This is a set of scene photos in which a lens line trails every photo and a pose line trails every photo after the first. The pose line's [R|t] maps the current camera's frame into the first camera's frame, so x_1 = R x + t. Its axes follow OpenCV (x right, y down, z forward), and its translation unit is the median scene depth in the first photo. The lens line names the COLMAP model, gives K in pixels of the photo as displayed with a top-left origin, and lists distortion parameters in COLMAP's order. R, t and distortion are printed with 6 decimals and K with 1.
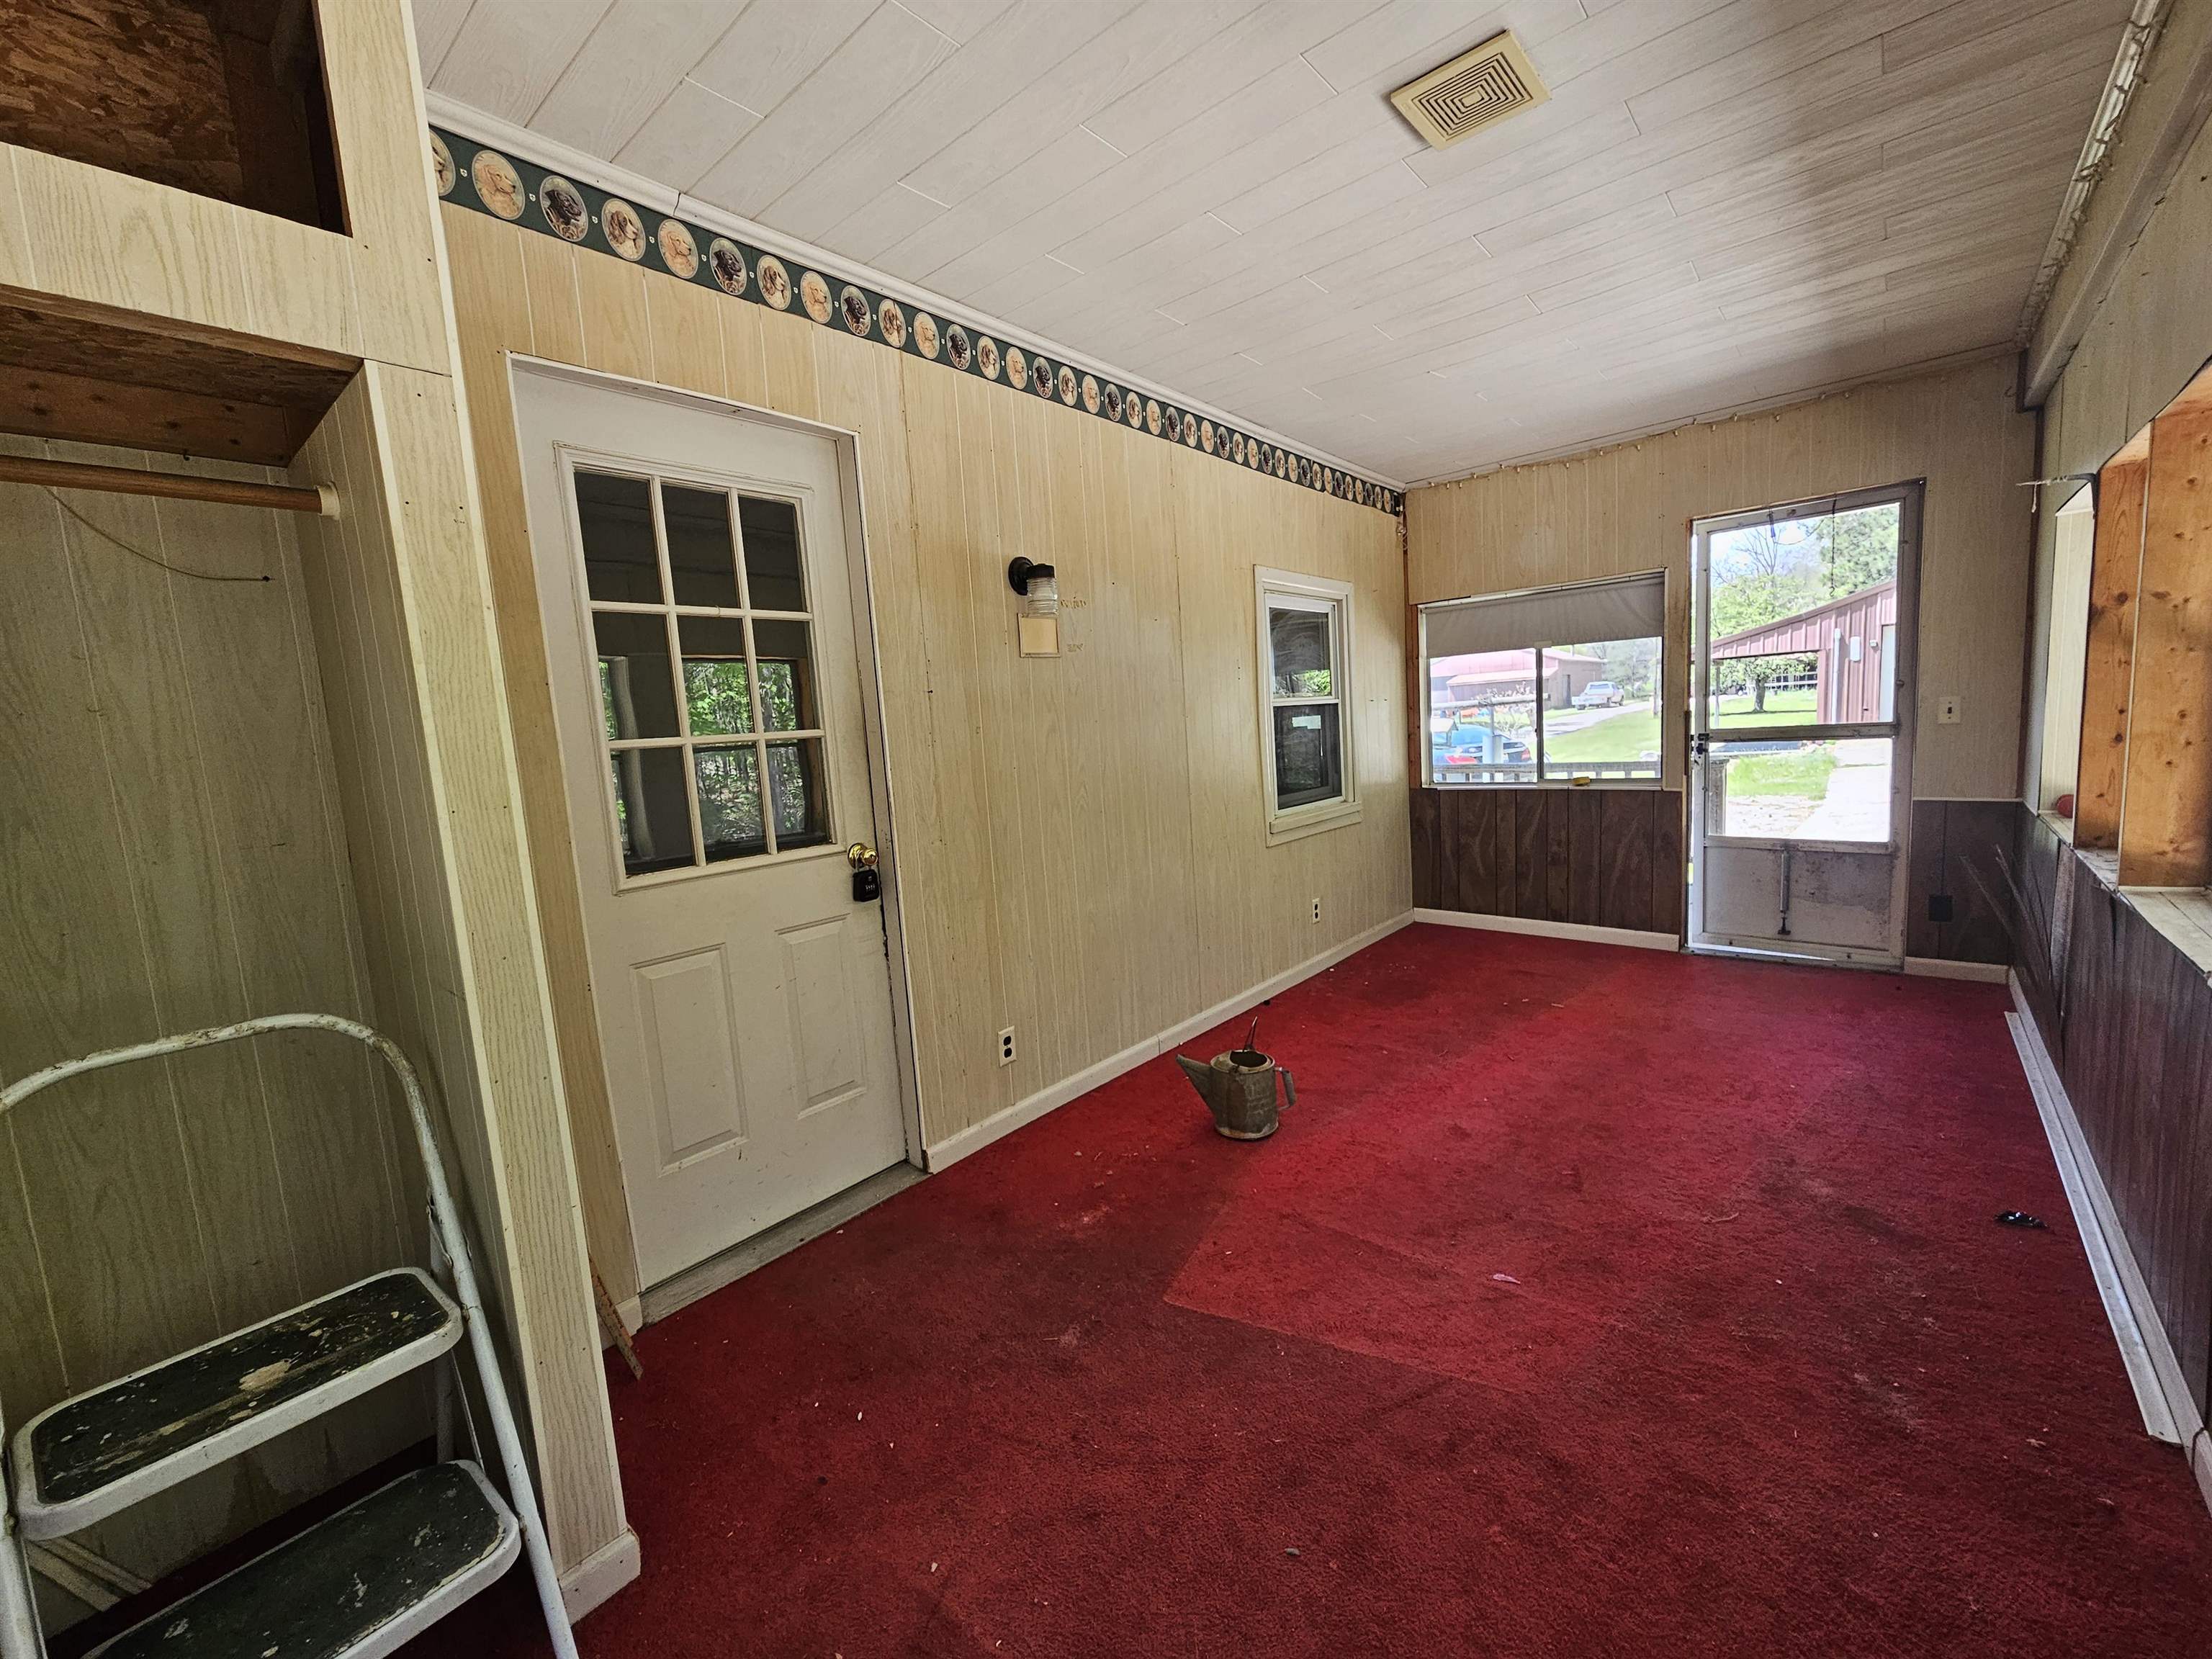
lens RADIAL K [[905.8, 0, 1108.6], [0, 905.8, 839.7], [0, 0, 1]] dist [-0.003771, 0.001879]
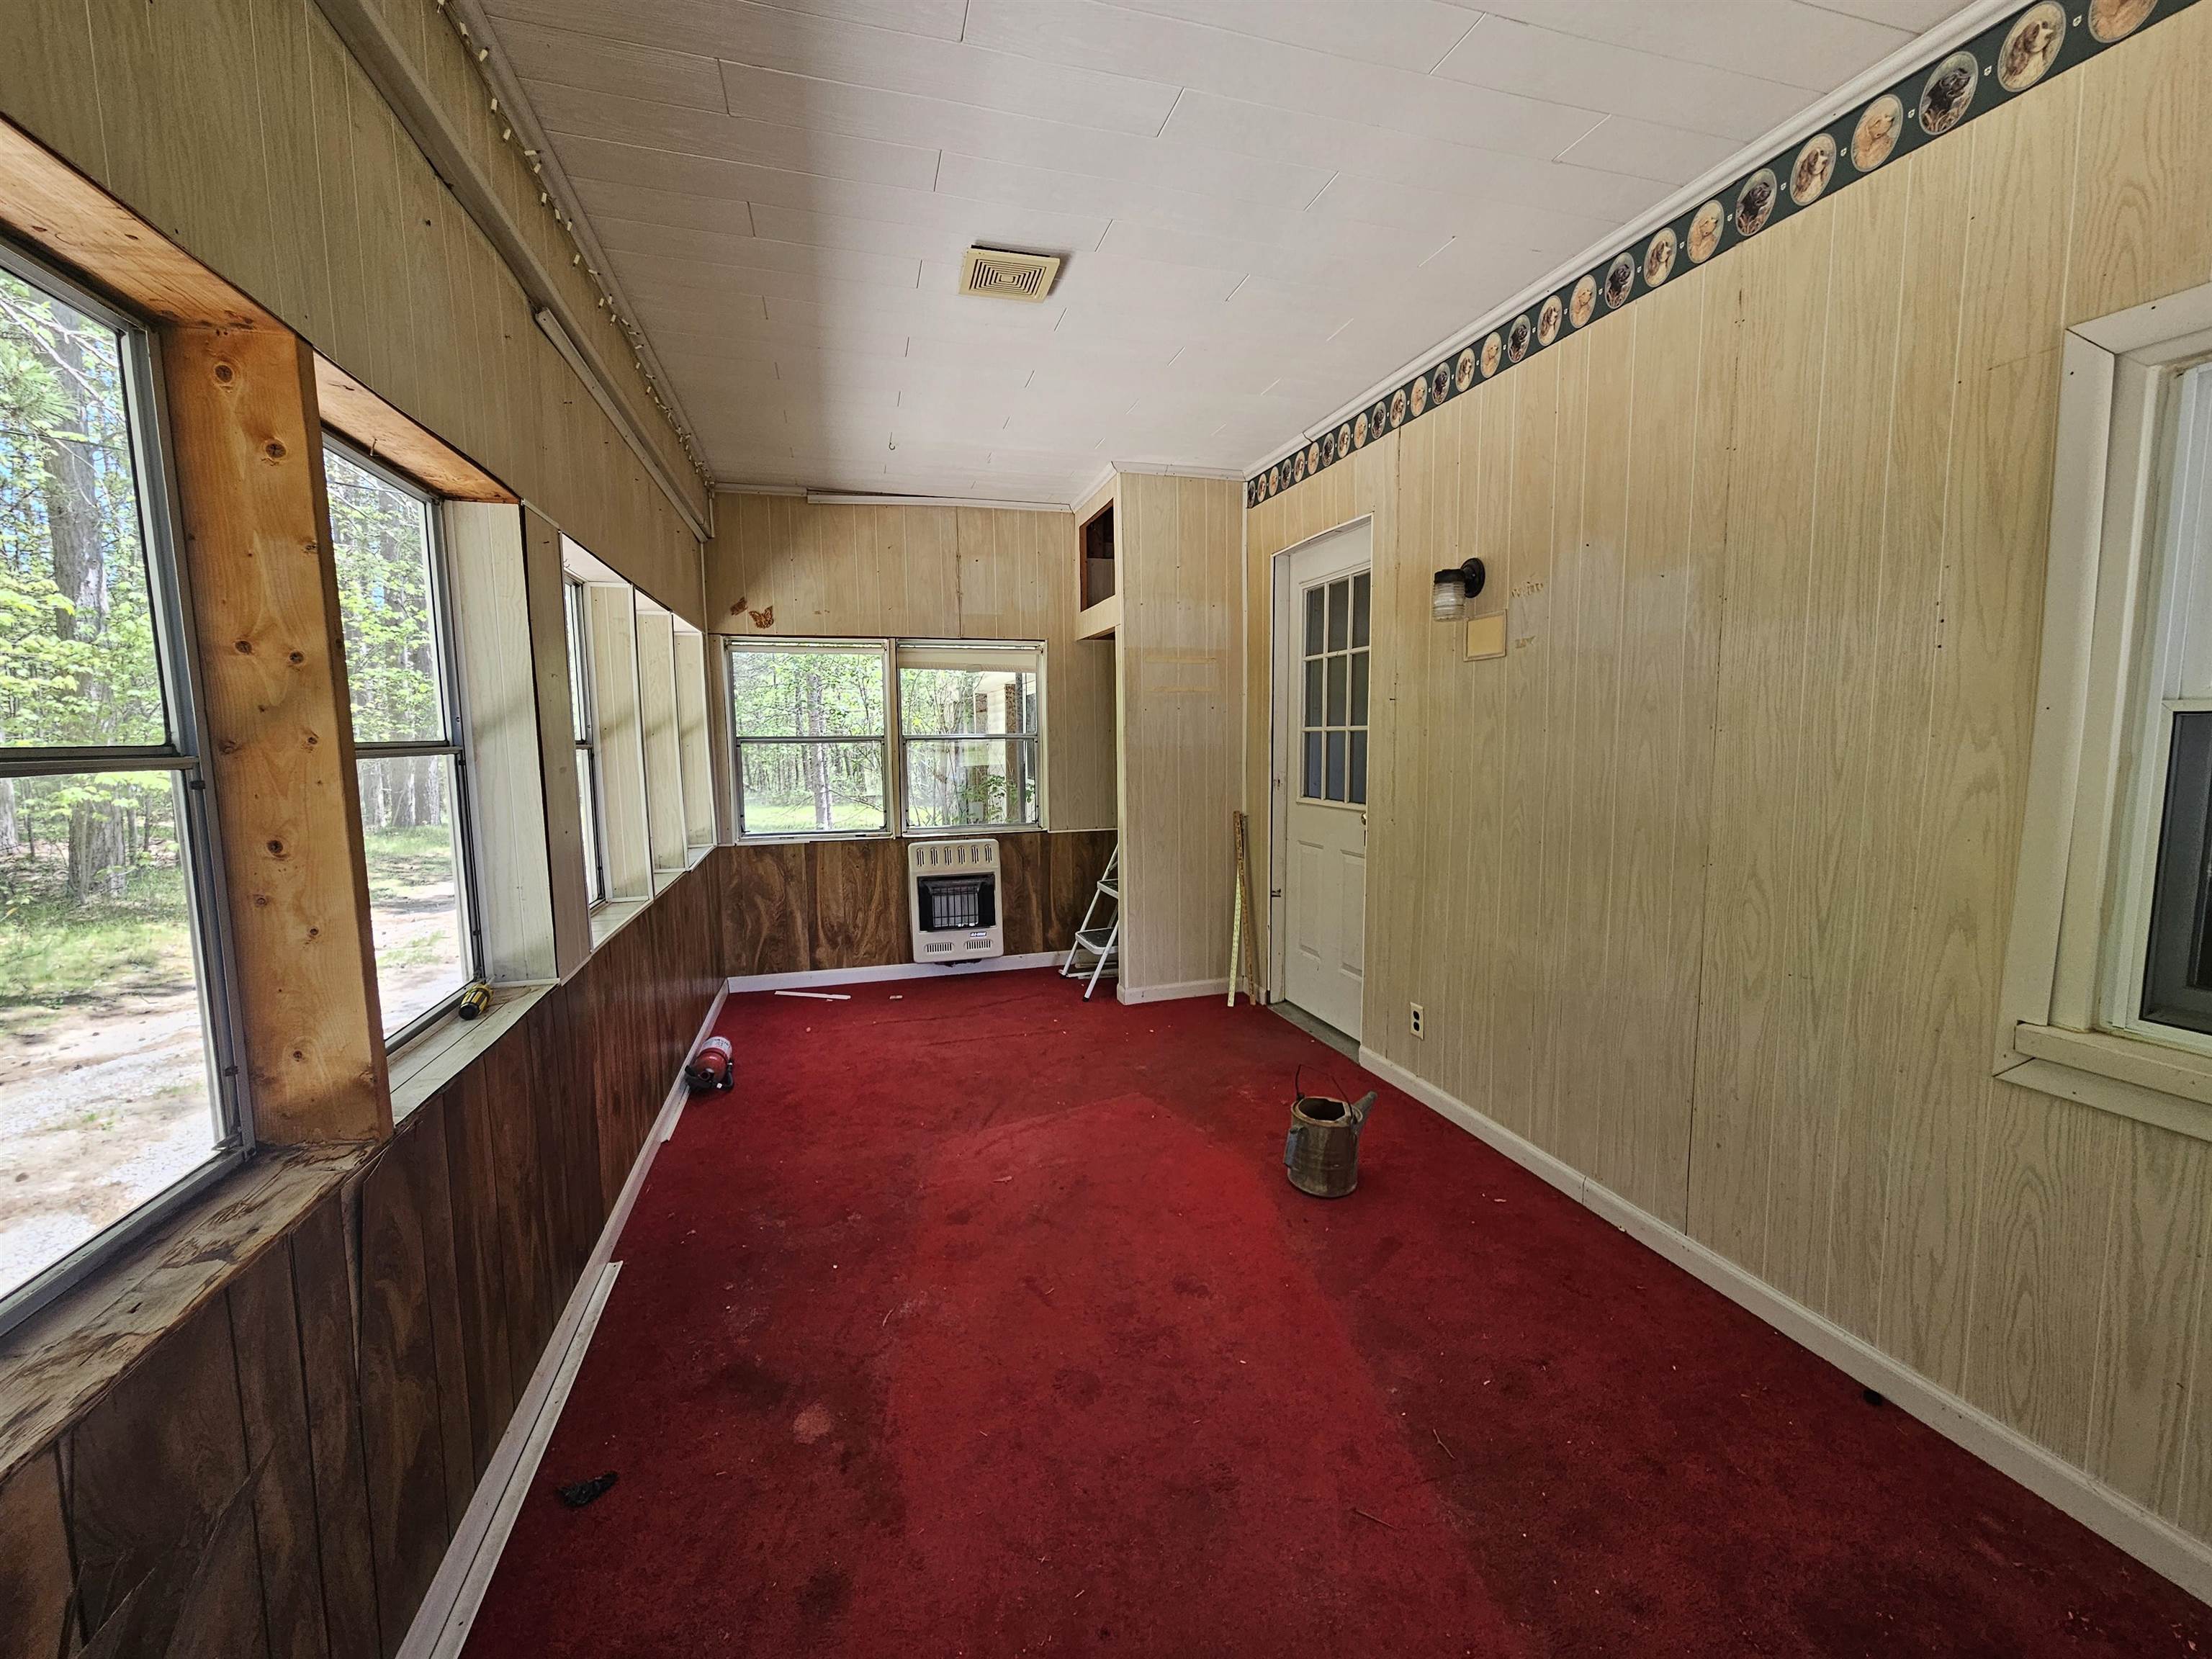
lens RADIAL K [[905.8, 0, 1104.1], [0, 905.8, 824.8], [0, 0, 1]] dist [-0.003771, 0.001879]
pose [[-0.549555, 0.158501, -0.820284, 0.952013], [-0.053429, 0.973161, 0.223836, -0.226982], [0.833747, 0.166837, -0.526337, 1.211931]]
